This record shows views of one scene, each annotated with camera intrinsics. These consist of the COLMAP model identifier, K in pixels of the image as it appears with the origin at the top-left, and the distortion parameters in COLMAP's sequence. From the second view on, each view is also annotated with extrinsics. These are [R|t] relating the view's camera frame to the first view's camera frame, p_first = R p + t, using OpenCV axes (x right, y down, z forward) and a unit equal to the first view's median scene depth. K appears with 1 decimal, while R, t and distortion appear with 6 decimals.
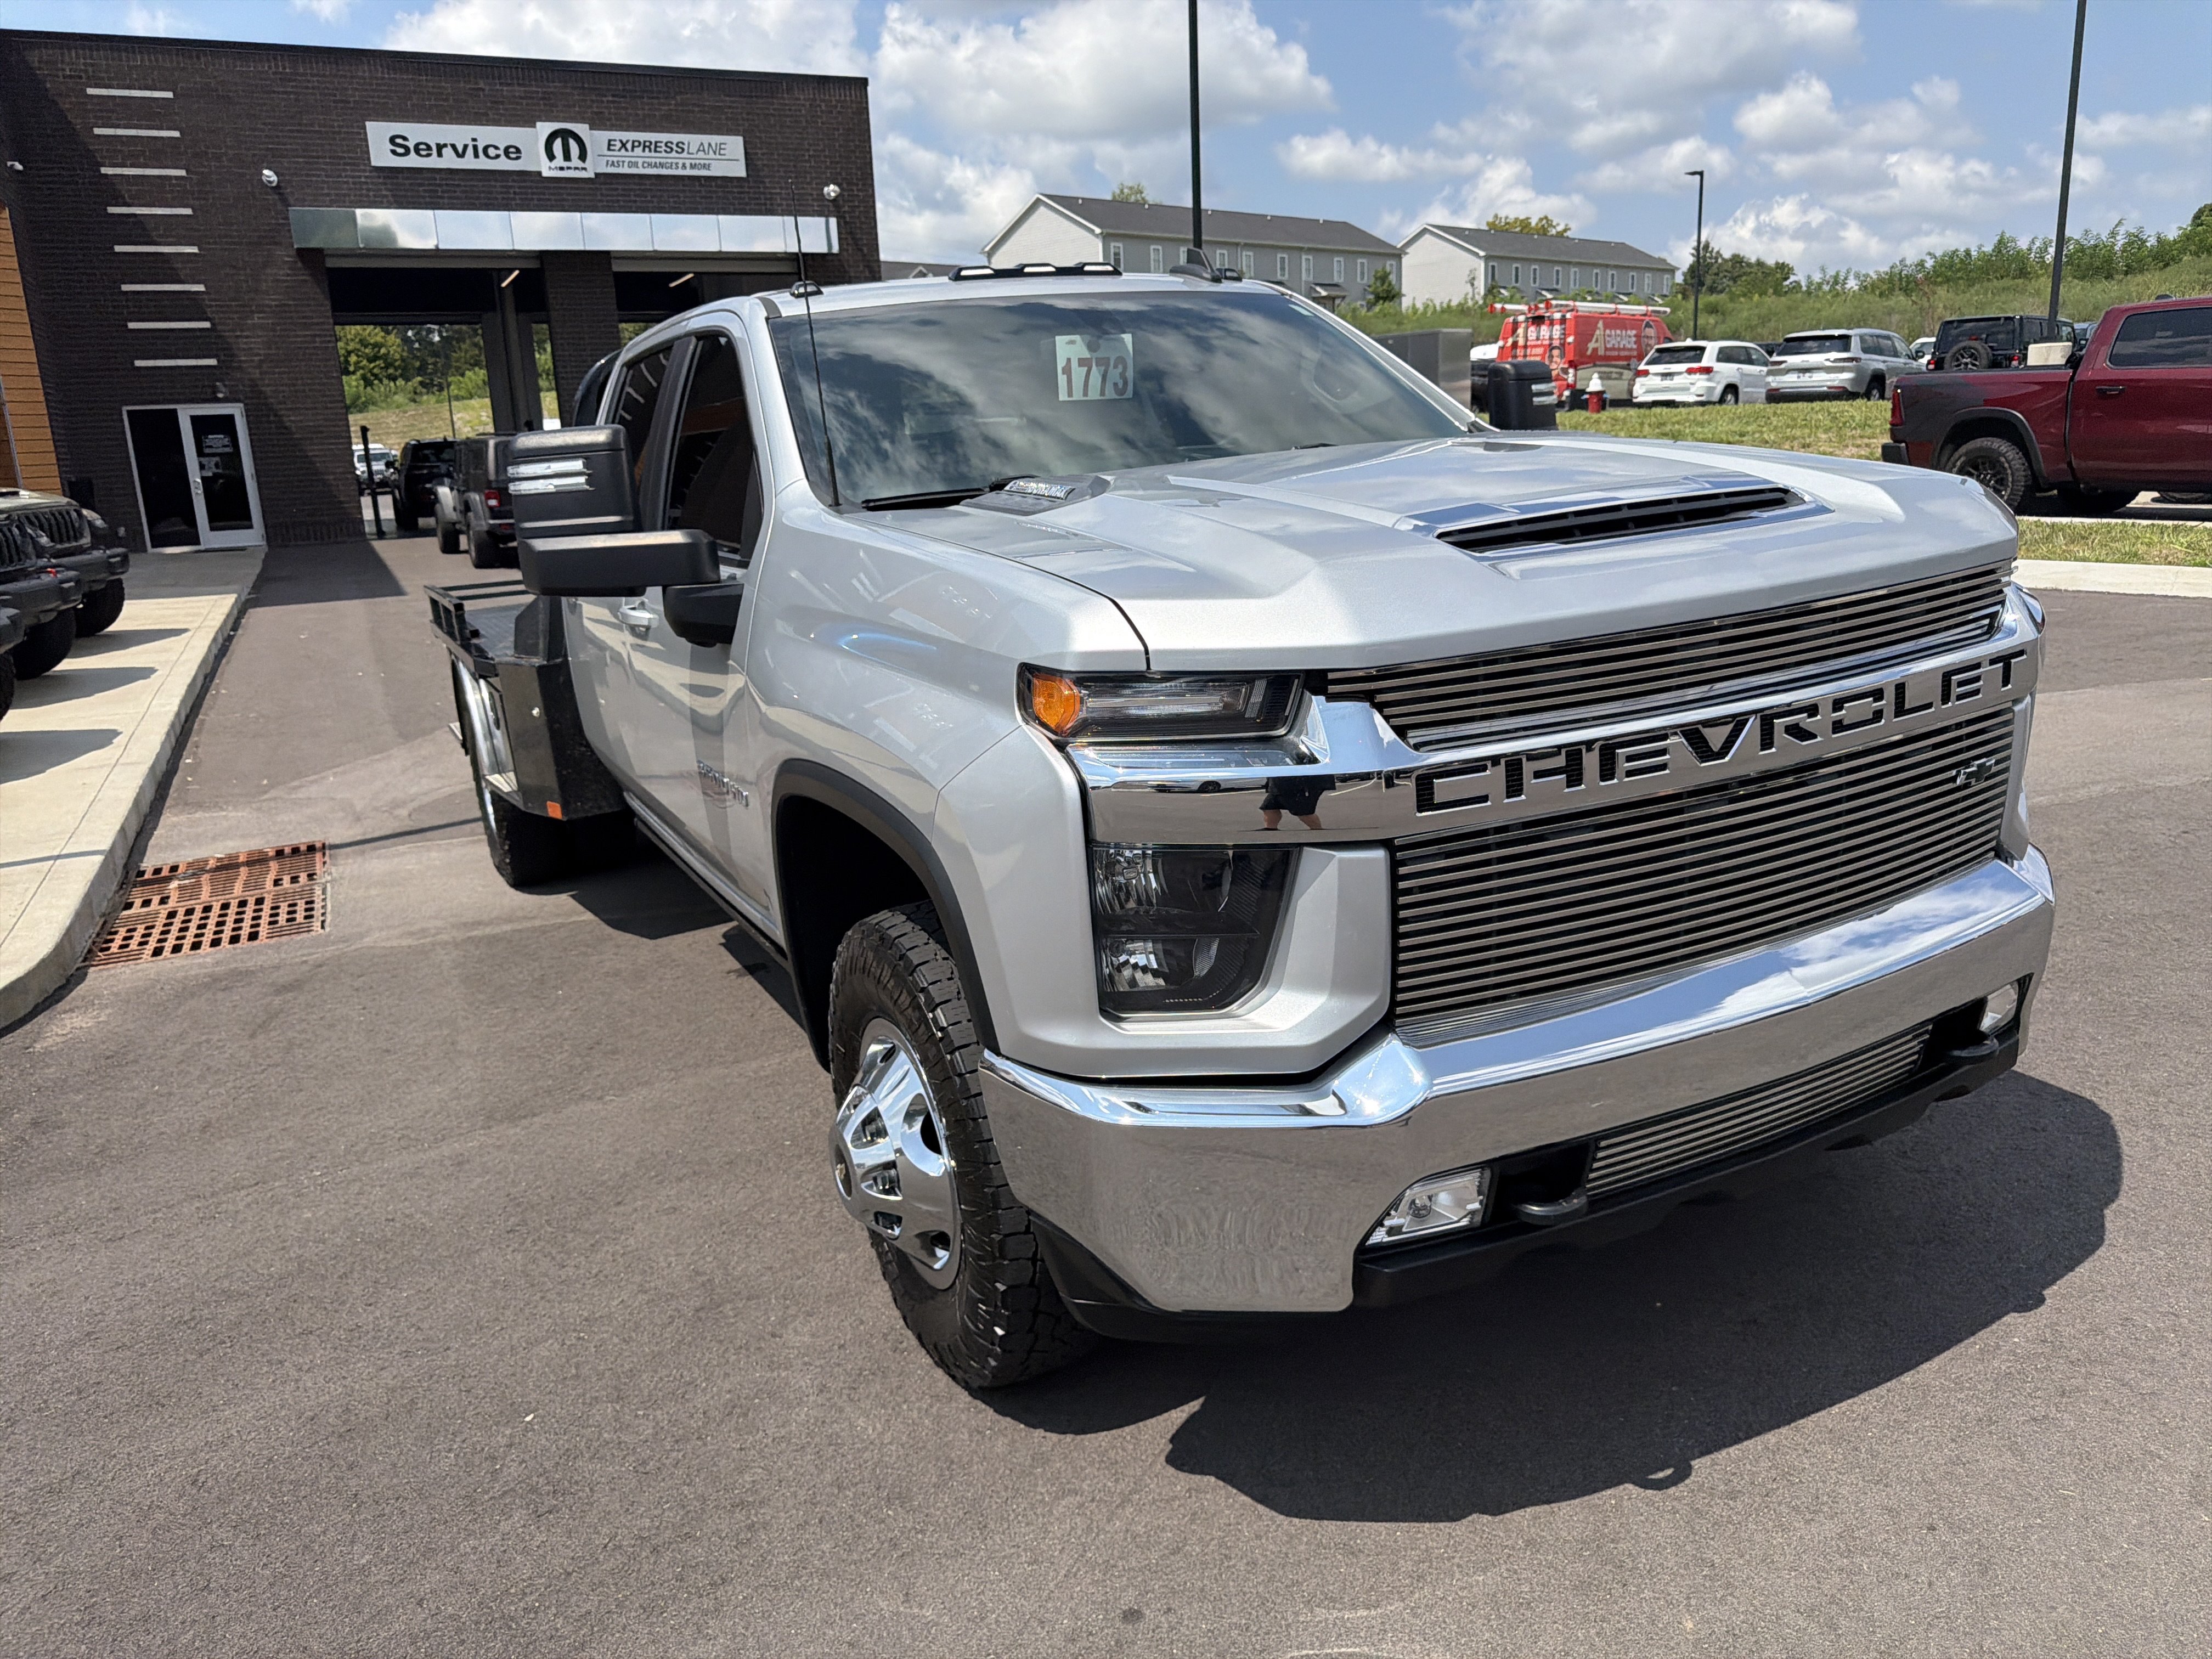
lens RADIAL K [[1587.4, 0, 1106.0], [0, 1587.4, 829.5], [0, 0, 1]] dist [-0.001827, -0.005796]
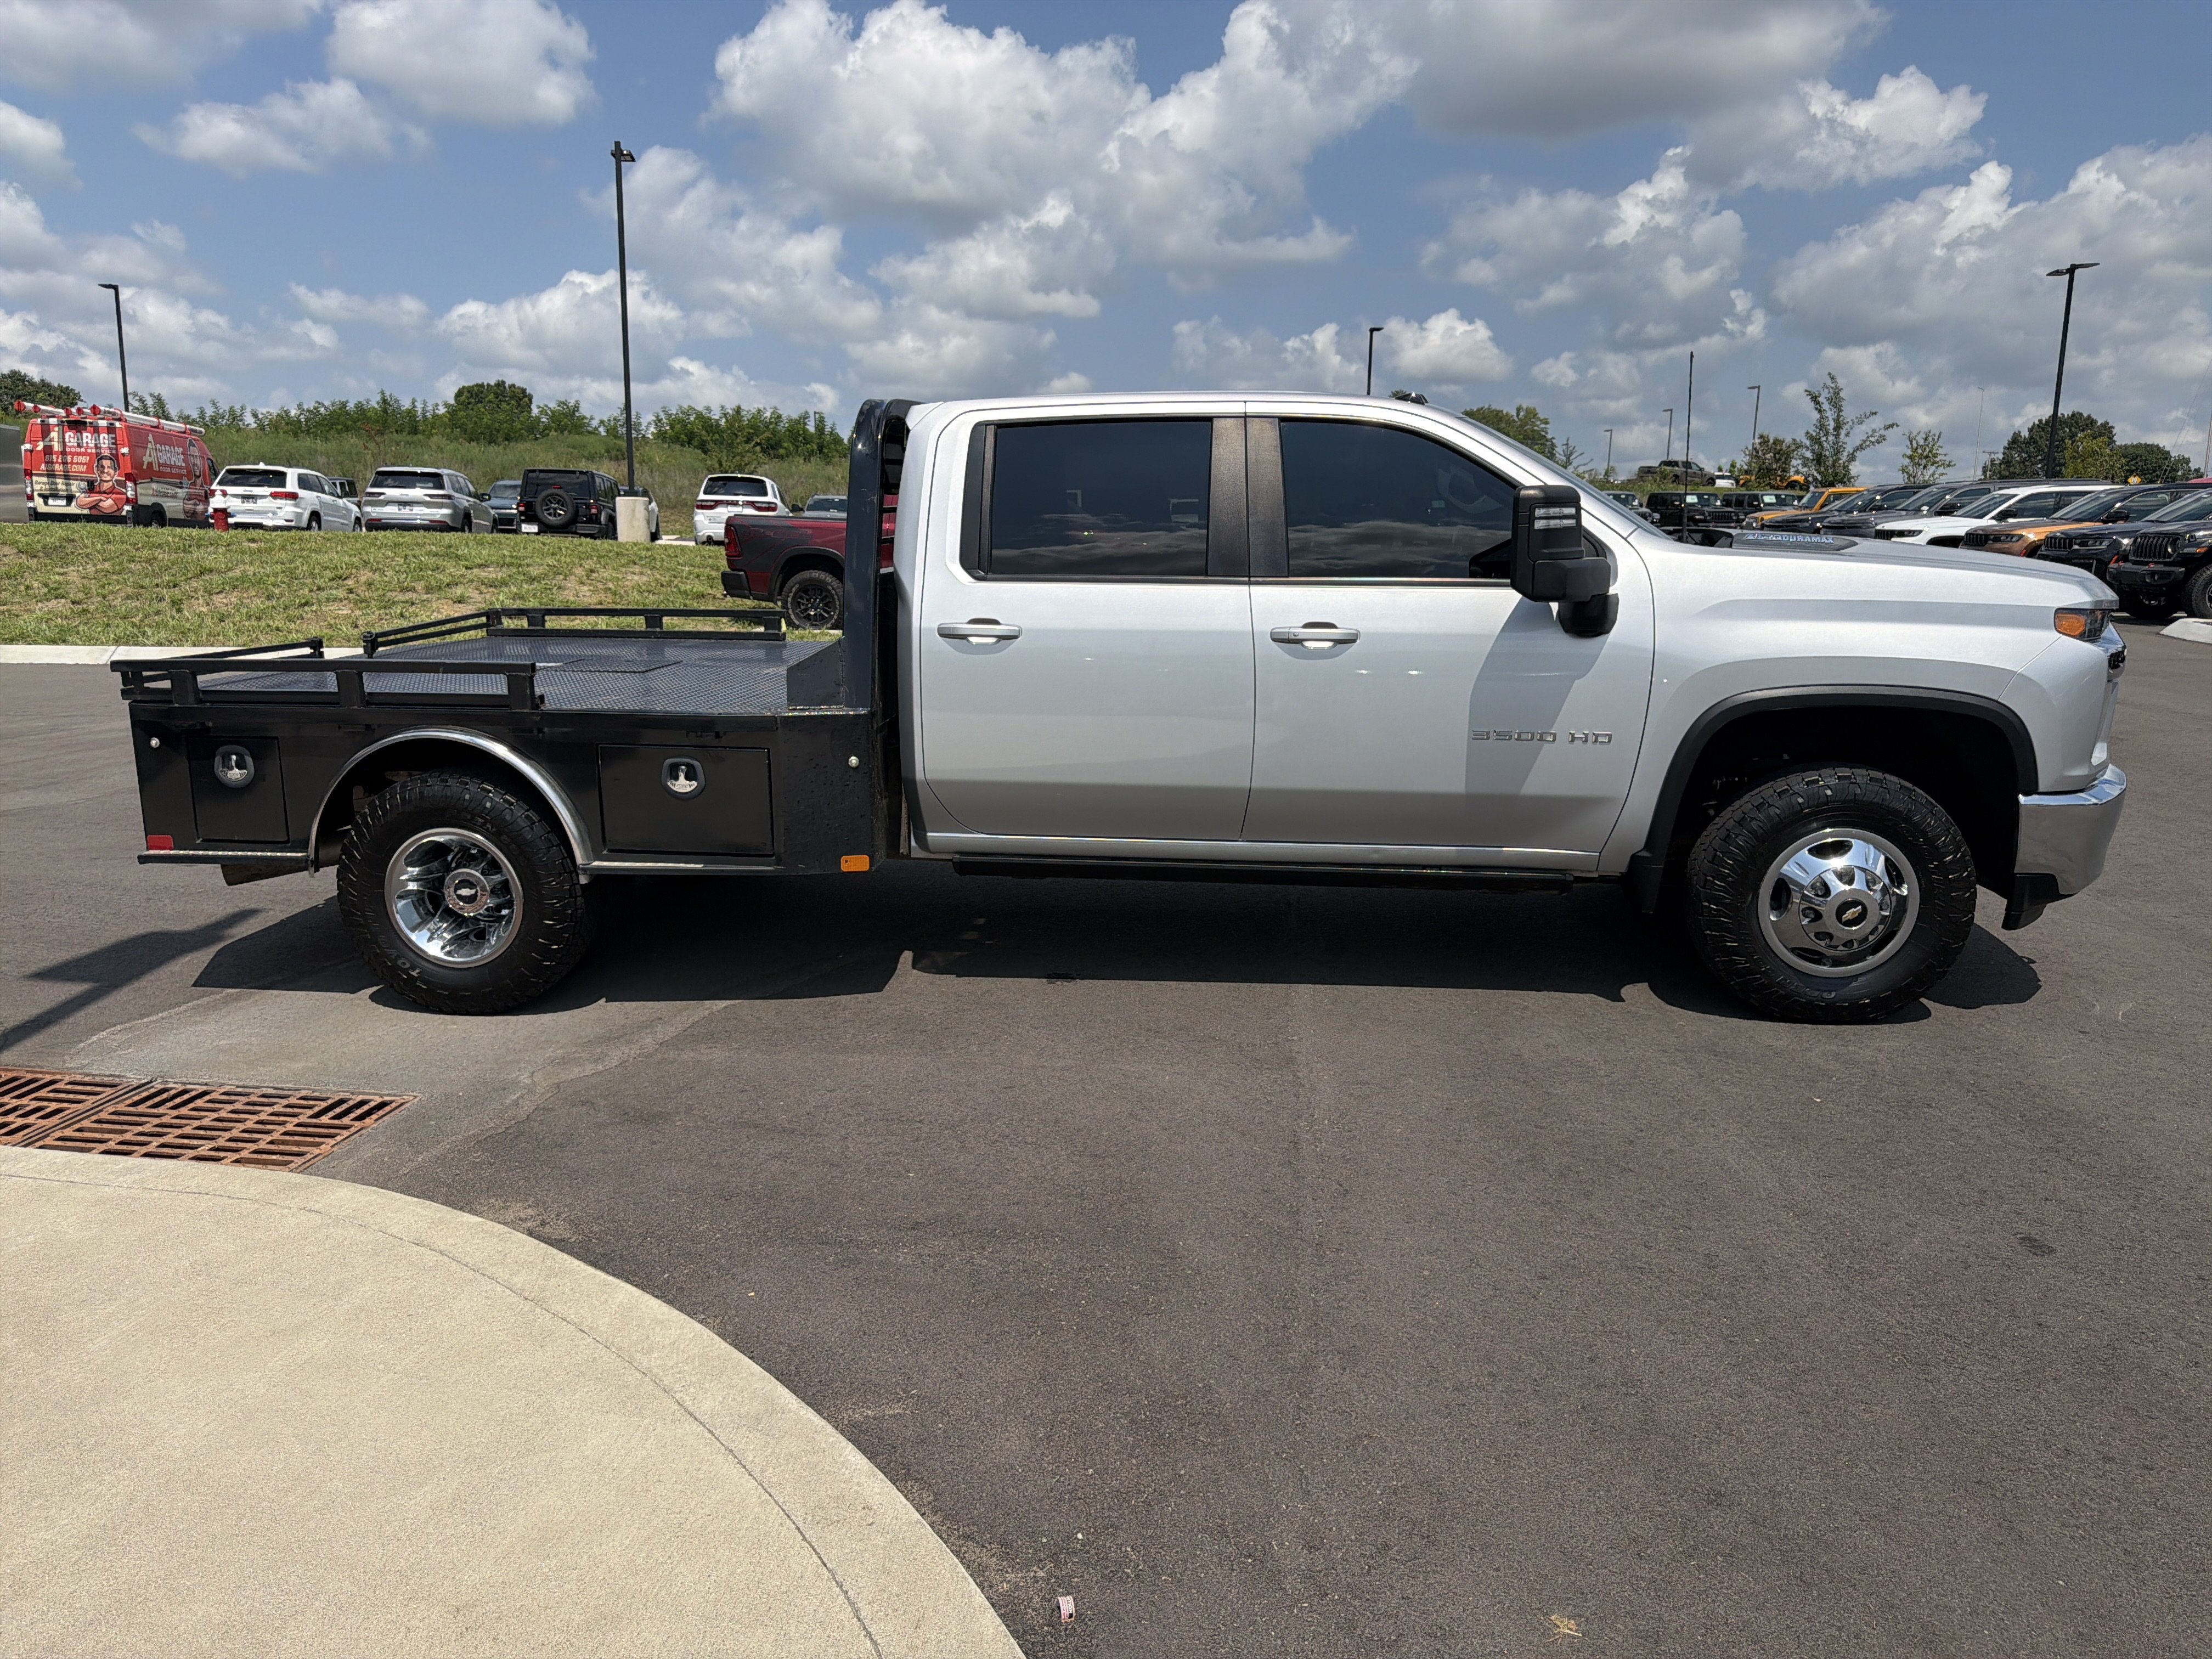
lens RADIAL K [[1579.8, 0, 1106.0], [0, 1579.8, 829.5], [0, 0, 1]] dist [0.020811, -0.018830]
pose [[0.553927, -0.095052, 0.827121, -0.213879], [0.166193, 0.986091, 0.002020, -0.001785], [-0.815809, 0.136343, 0.562020, 0.067484]]
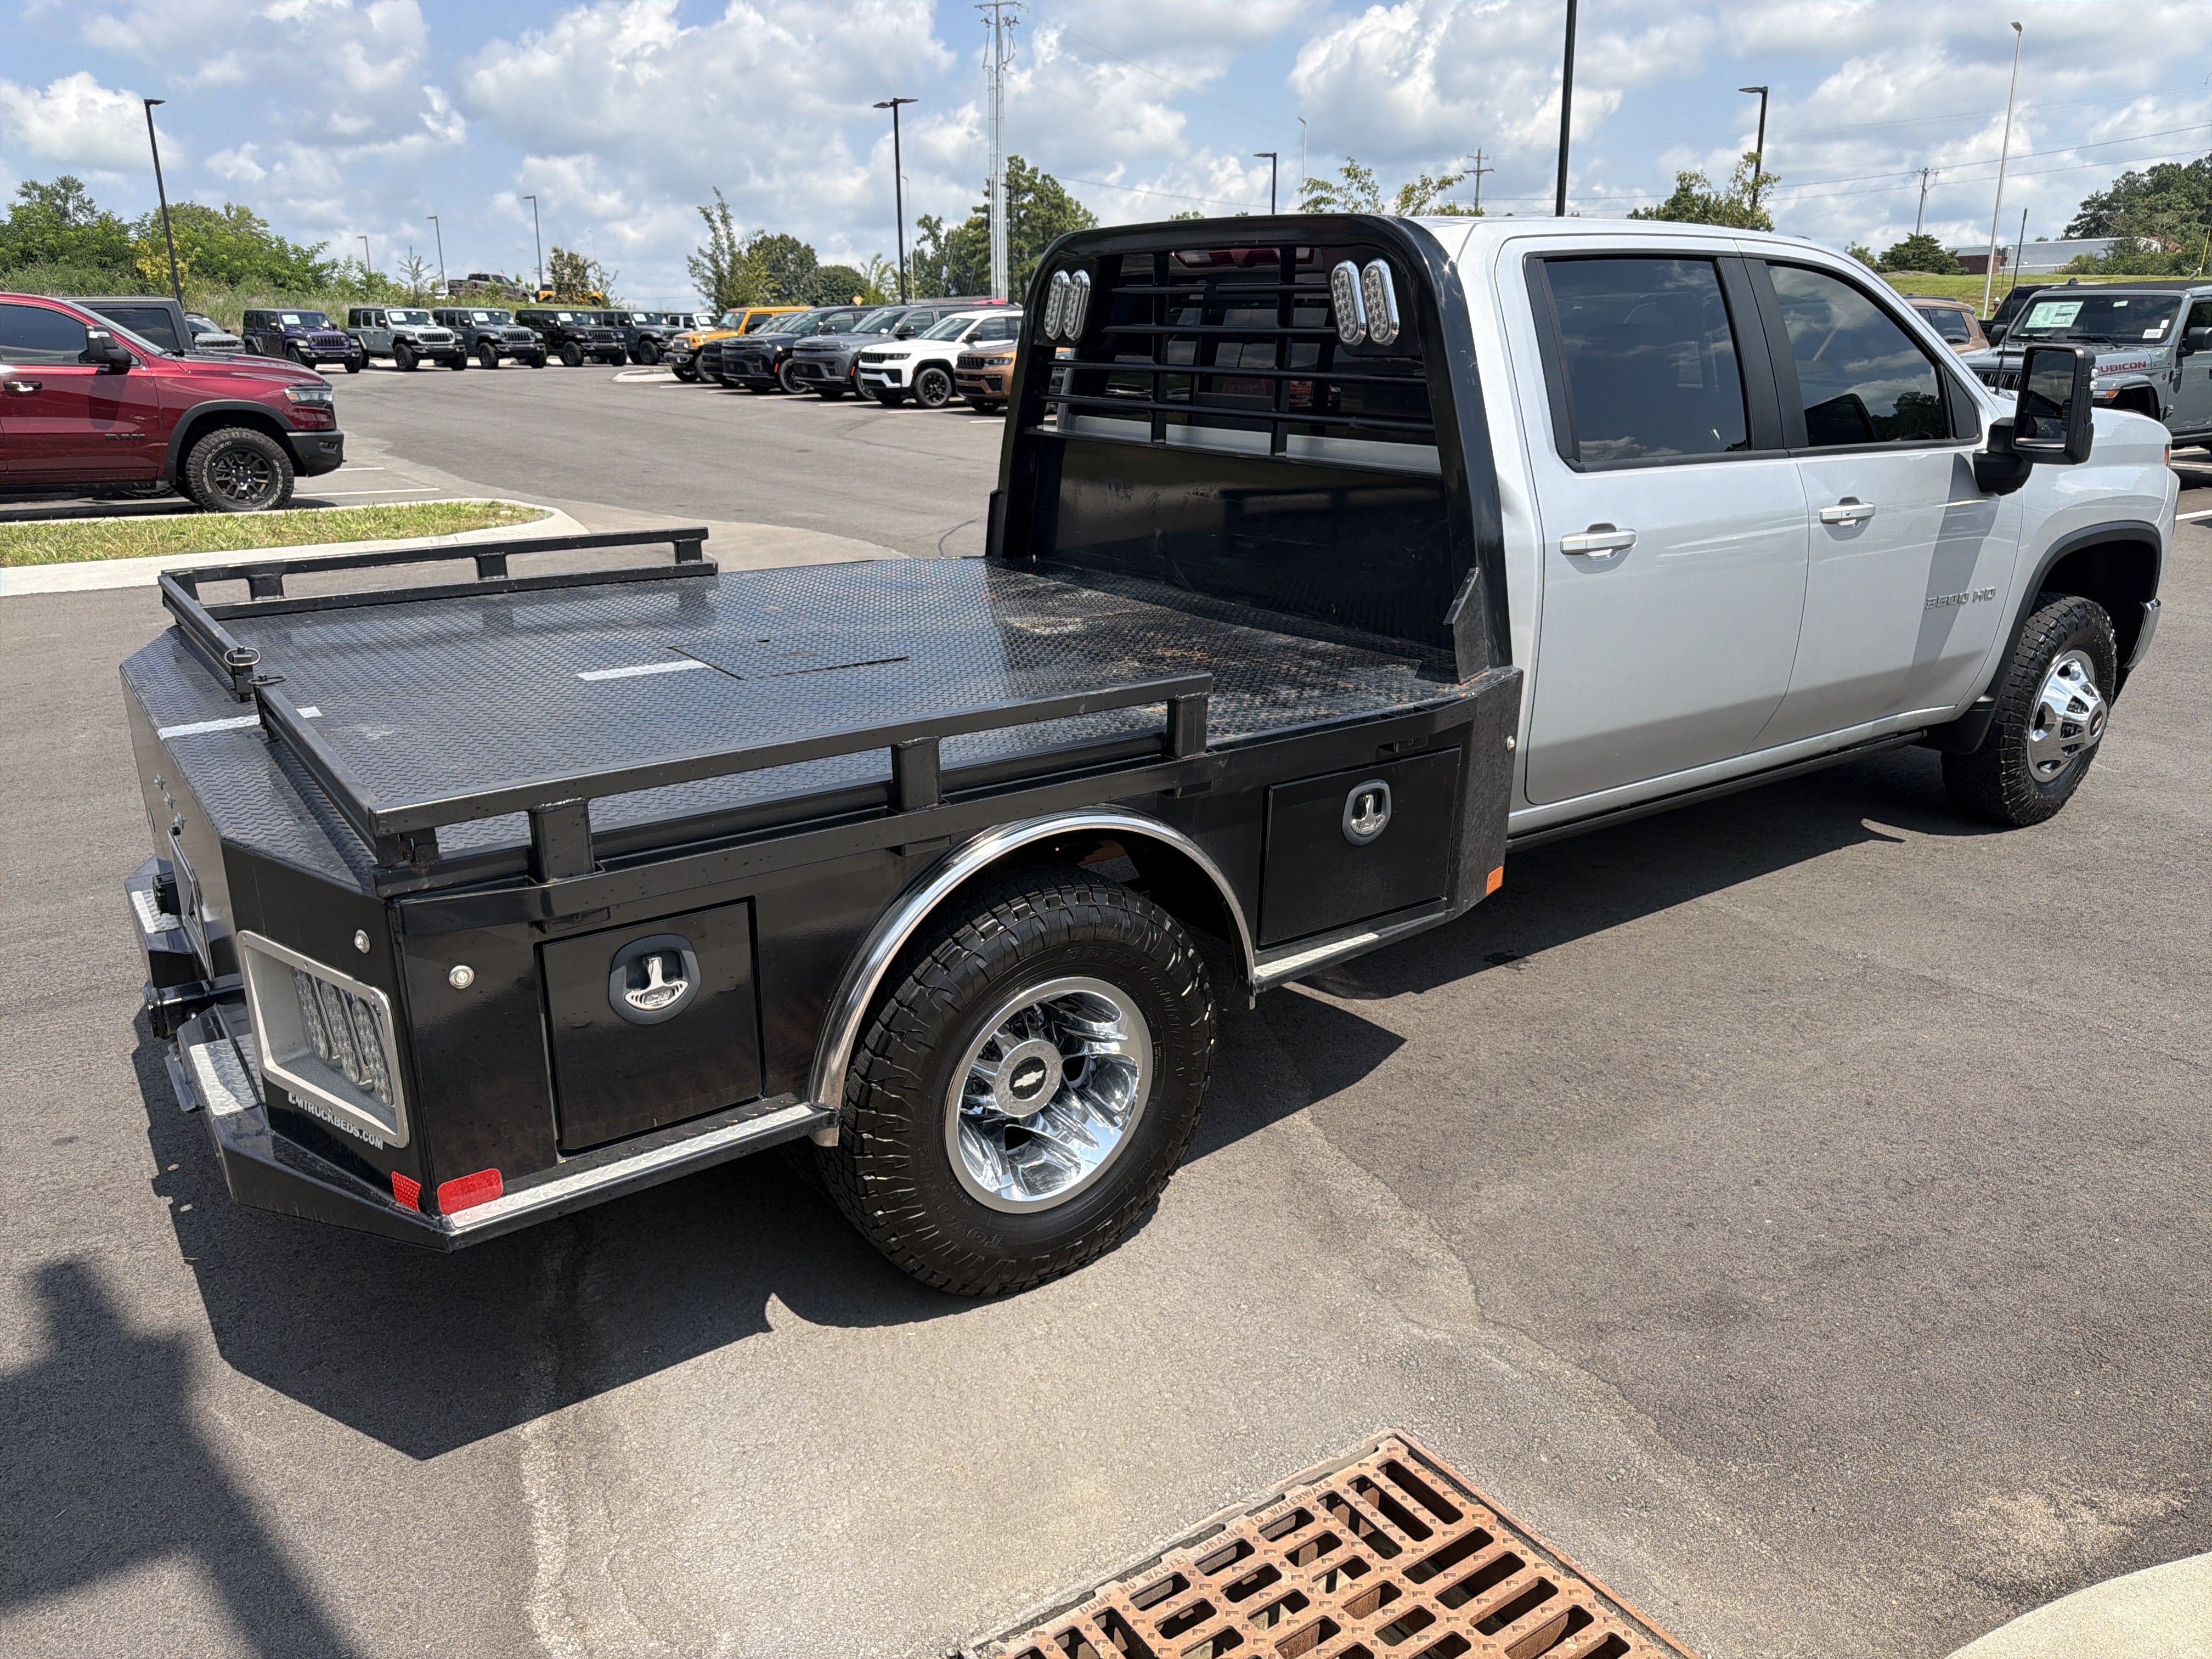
lens RADIAL K [[1583.5, 0, 1106.0], [0, 1583.5, 829.5], [0, 0, 1]] dist [0.032246, -0.044491]
pose [[-0.152356, -0.231722, 0.960777, -0.200687], [0.255617, 0.929810, 0.264788, -0.053184], [-0.954697, 0.285933, -0.082430, 0.246520]]
